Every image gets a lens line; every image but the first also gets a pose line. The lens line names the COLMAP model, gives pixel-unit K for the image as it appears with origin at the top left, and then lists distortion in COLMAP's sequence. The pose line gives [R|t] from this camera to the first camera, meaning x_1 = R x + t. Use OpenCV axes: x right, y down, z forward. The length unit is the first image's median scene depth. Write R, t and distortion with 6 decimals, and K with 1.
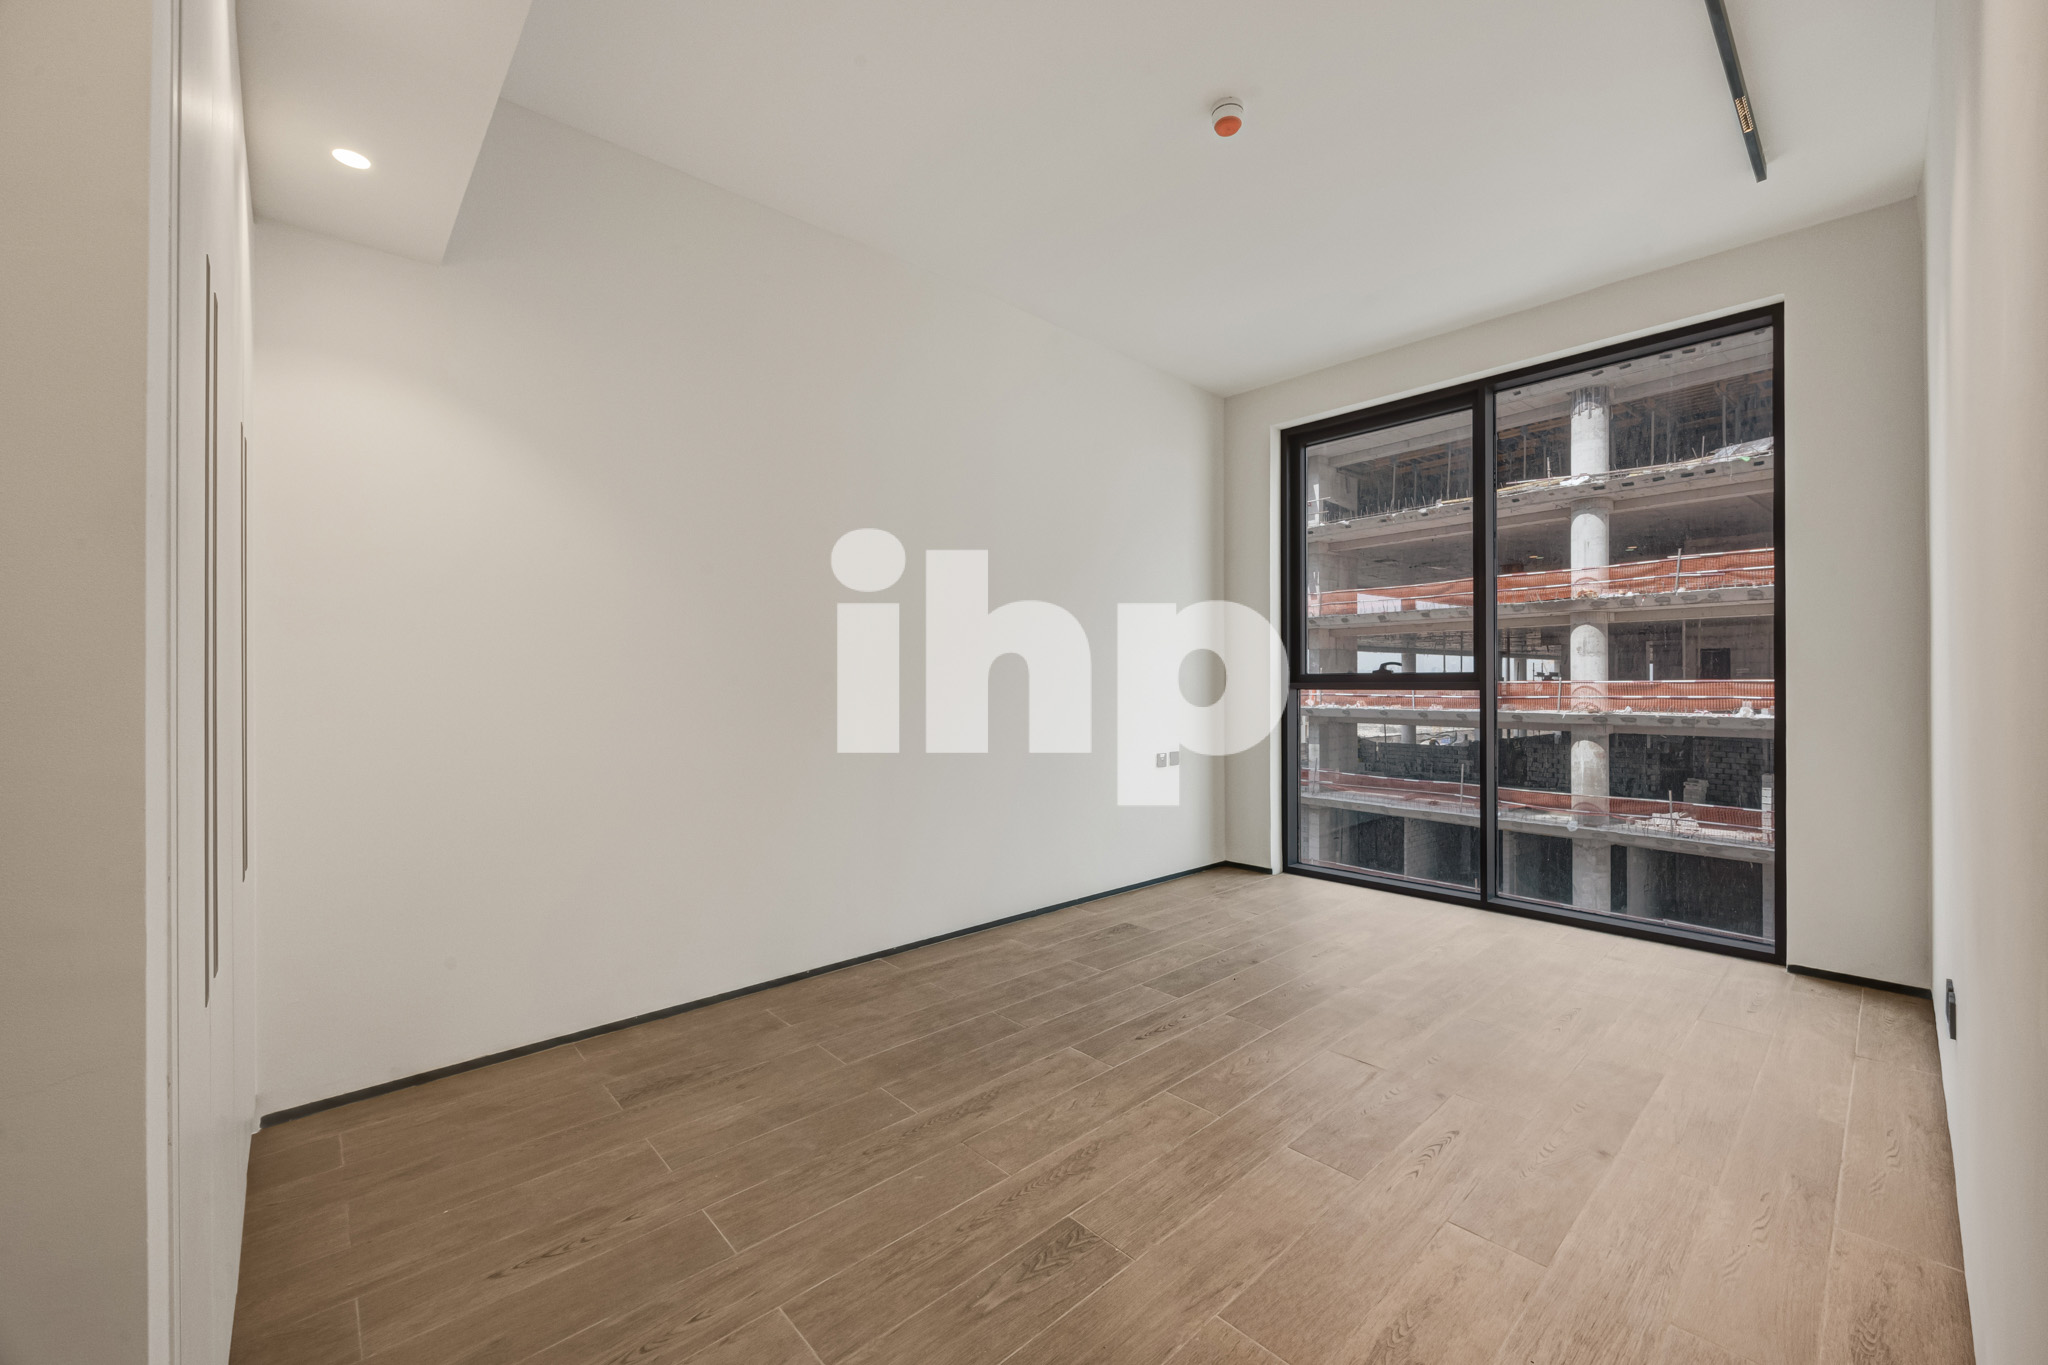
lens RADIAL K [[803.2, 0, 1035.4], [0, 803.2, 685.0], [0, 0, 1]] dist [0.000444, -0.000094]
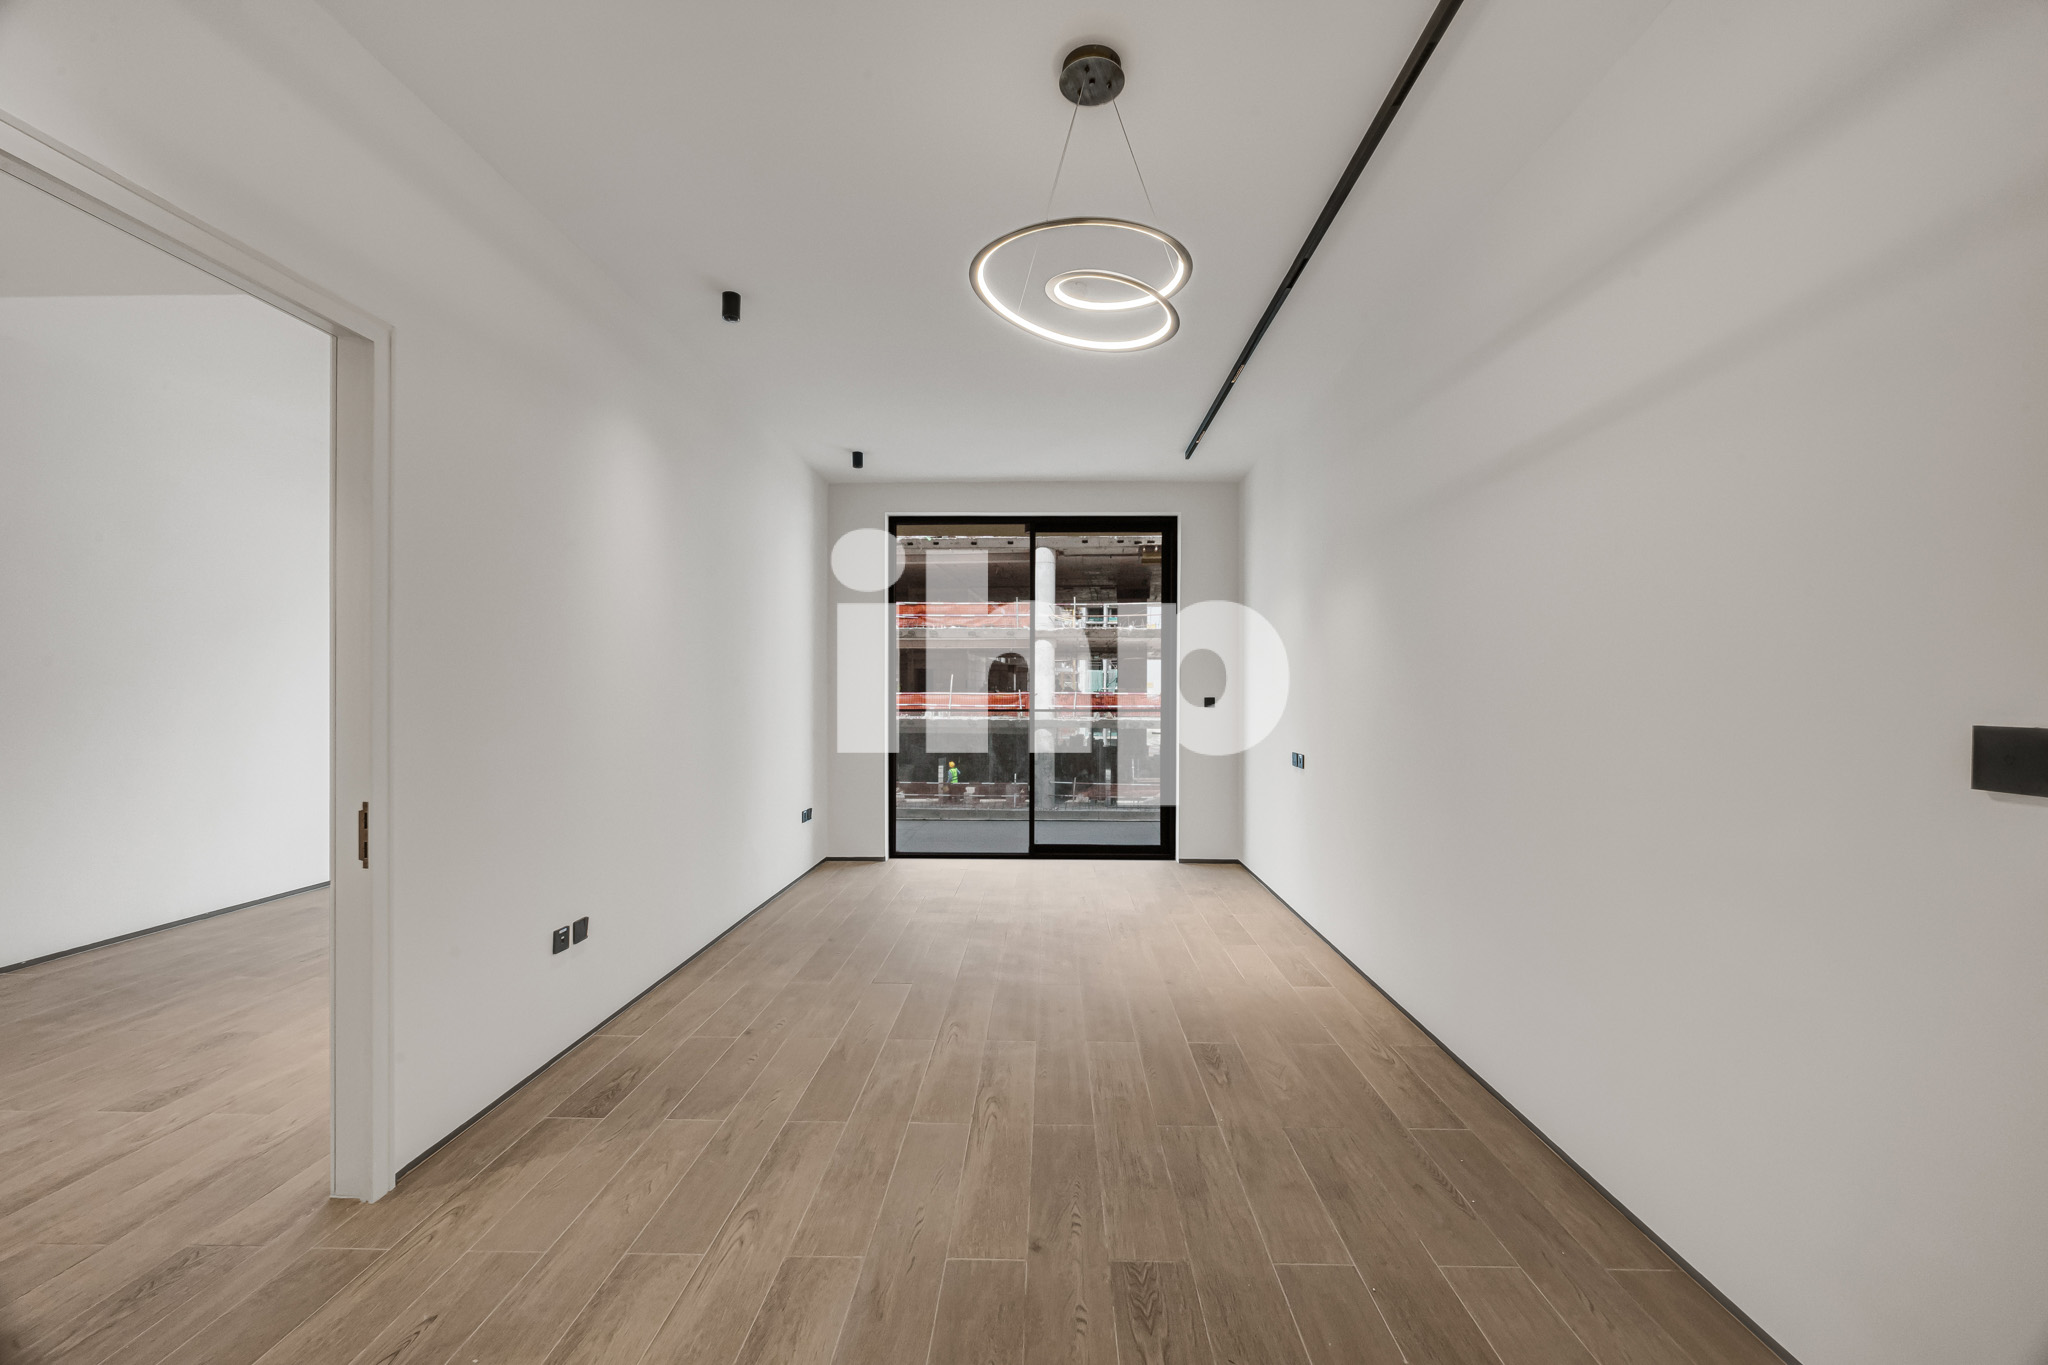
lens RADIAL K [[803.2, 0, 1022.1], [0, 803.2, 688.3], [0, 0, 1]] dist [0.000444, -0.000094]
pose [[0.711079, 0.003456, 0.703103, 0.031366], [0.000258, 0.999987, -0.005176, -0.059308], [-0.703112, 0.003862, 0.711069, -1.088797]]
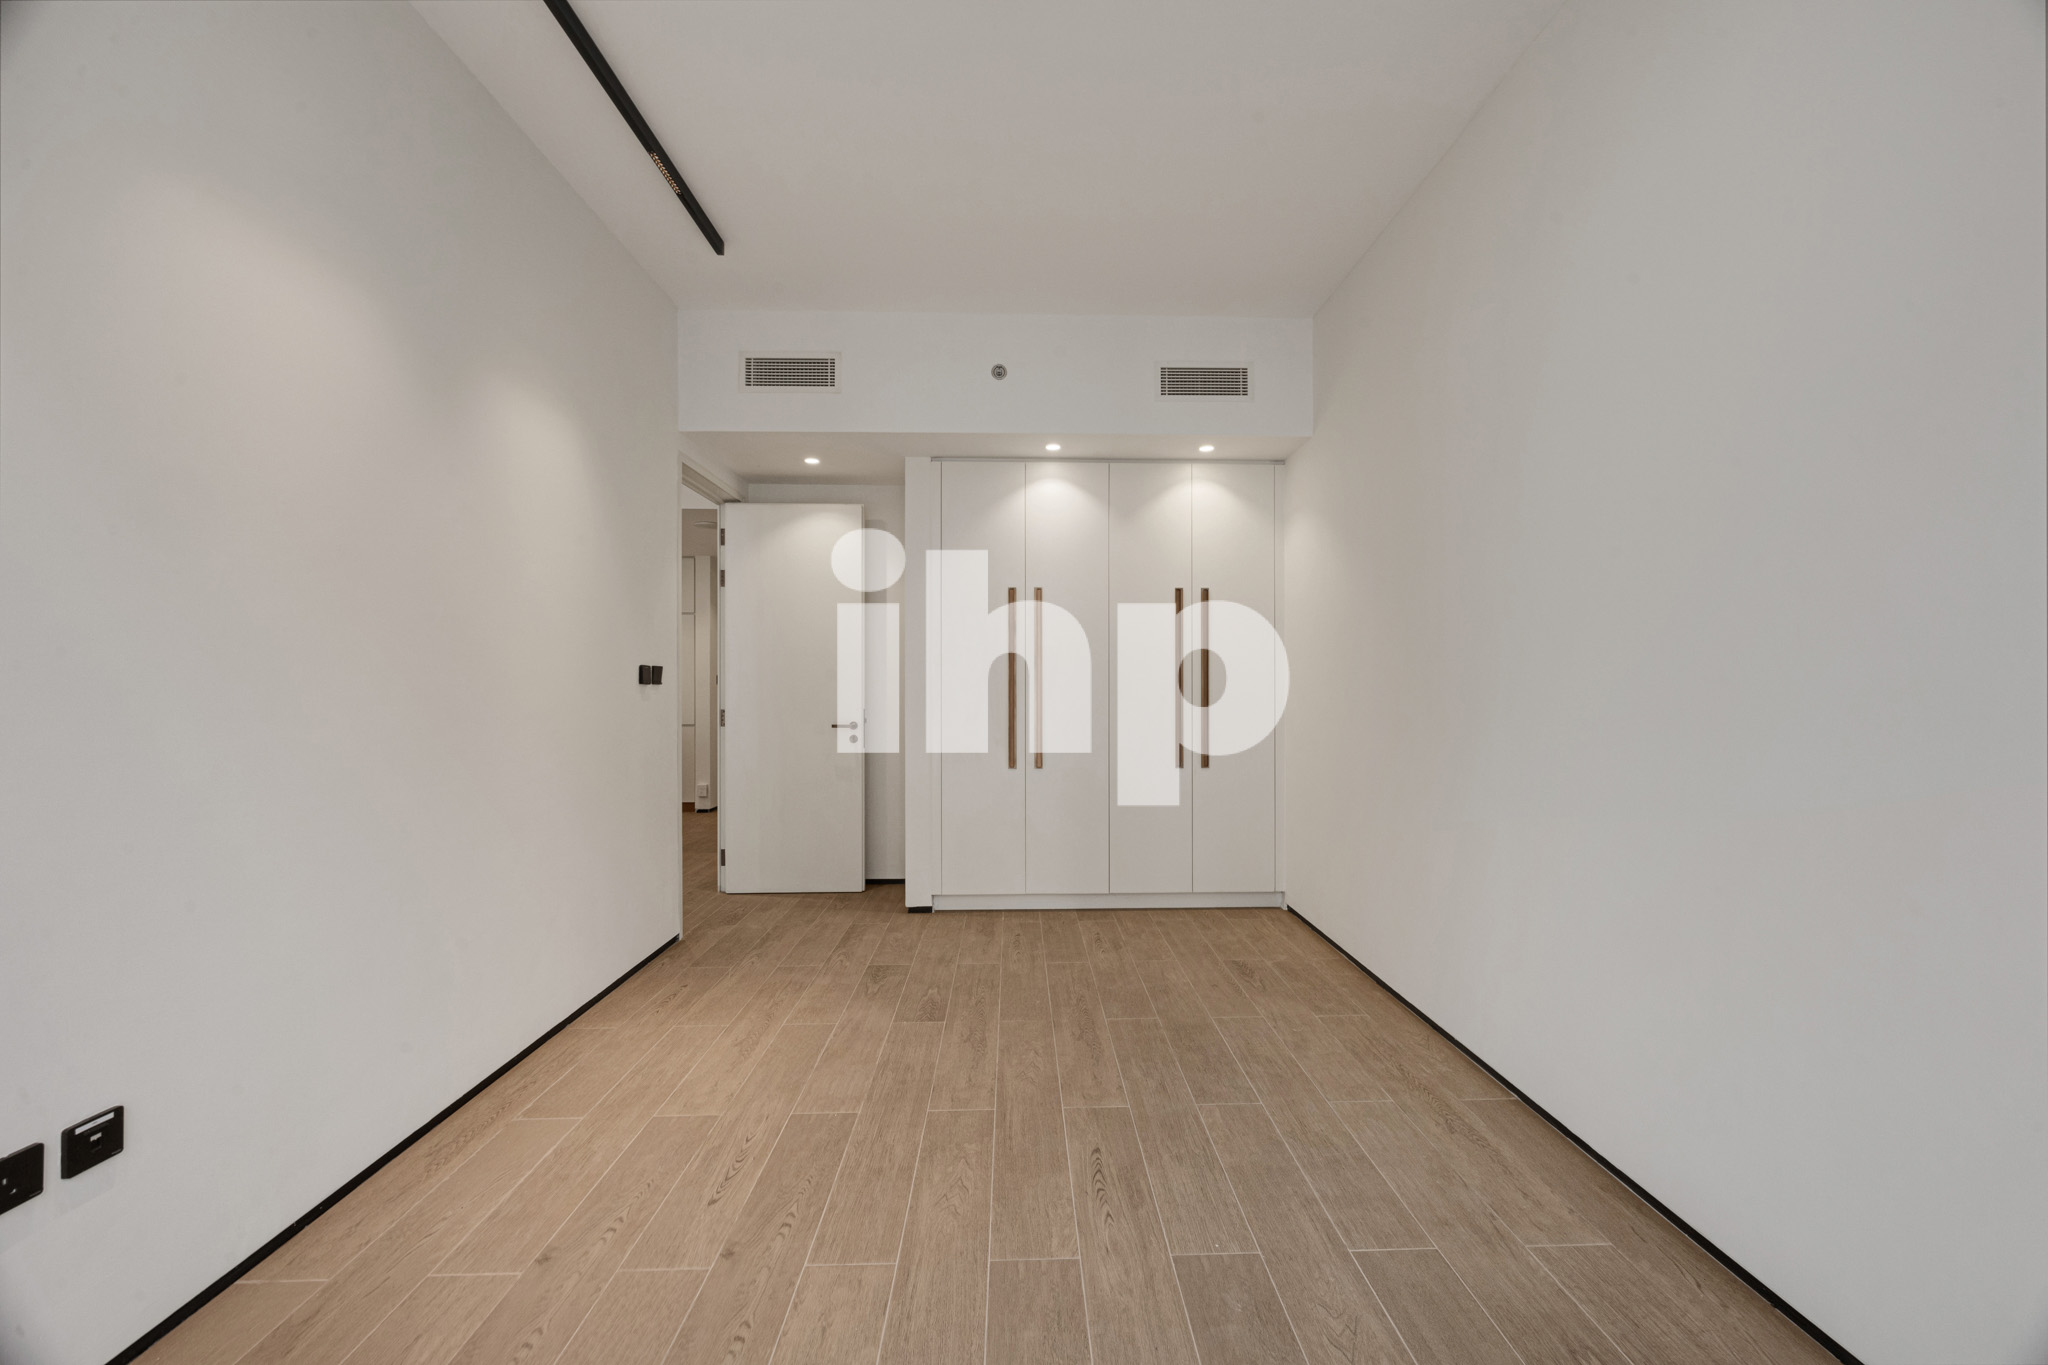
lens RADIAL K [[803.2, 0, 1028.3], [0, 803.2, 672.4], [0, 0, 1]] dist [0.000444, -0.000094]
pose [[-0.671084, -0.004610, -0.741367, 0.839392], [0.004924, 0.999931, -0.010675, -0.018674], [0.741365, -0.010815, -0.671015, 1.645930]]
